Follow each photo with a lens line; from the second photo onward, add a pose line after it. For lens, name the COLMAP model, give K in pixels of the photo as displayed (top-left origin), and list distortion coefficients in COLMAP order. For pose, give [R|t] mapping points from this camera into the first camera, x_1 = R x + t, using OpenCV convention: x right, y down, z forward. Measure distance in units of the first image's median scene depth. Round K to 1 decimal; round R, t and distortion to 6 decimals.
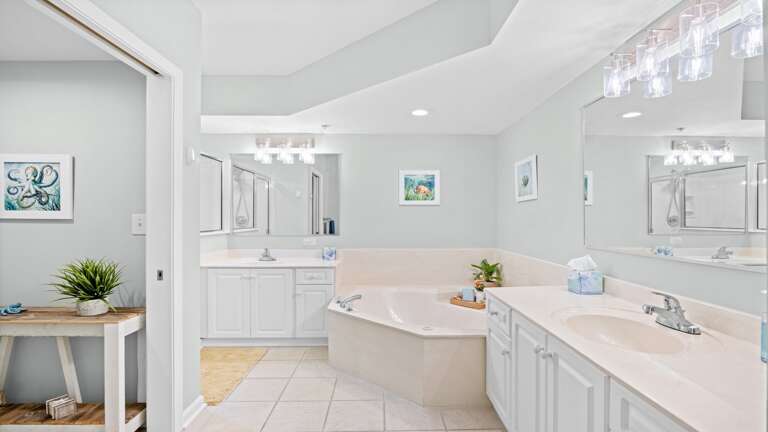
lens RADIAL K [[351.8, 0, 384.2], [0, 351.8, 218.4], [0, 0, 1]] dist [-0.009736, 0.001495]
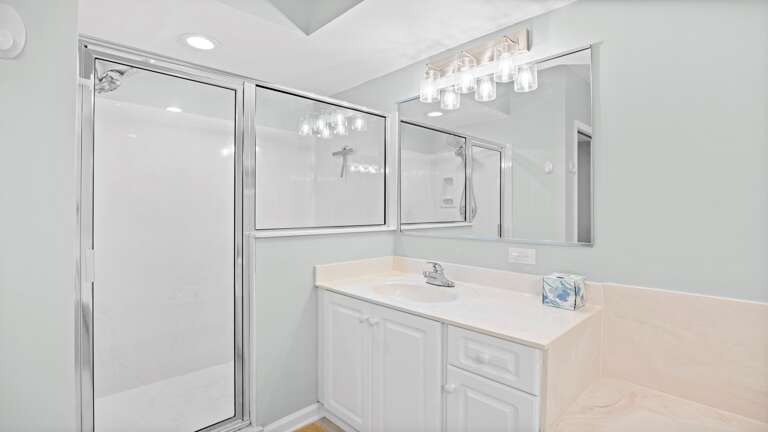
lens RADIAL K [[351.8, 0, 378.1], [0, 351.8, 217.7], [0, 0, 1]] dist [-0.009736, 0.001495]
pose [[0.687126, 0.021496, -0.726220, -0.005247], [-0.001032, 0.999590, 0.028611, 0.001806], [0.726538, -0.018910, 0.686866, 0.552690]]
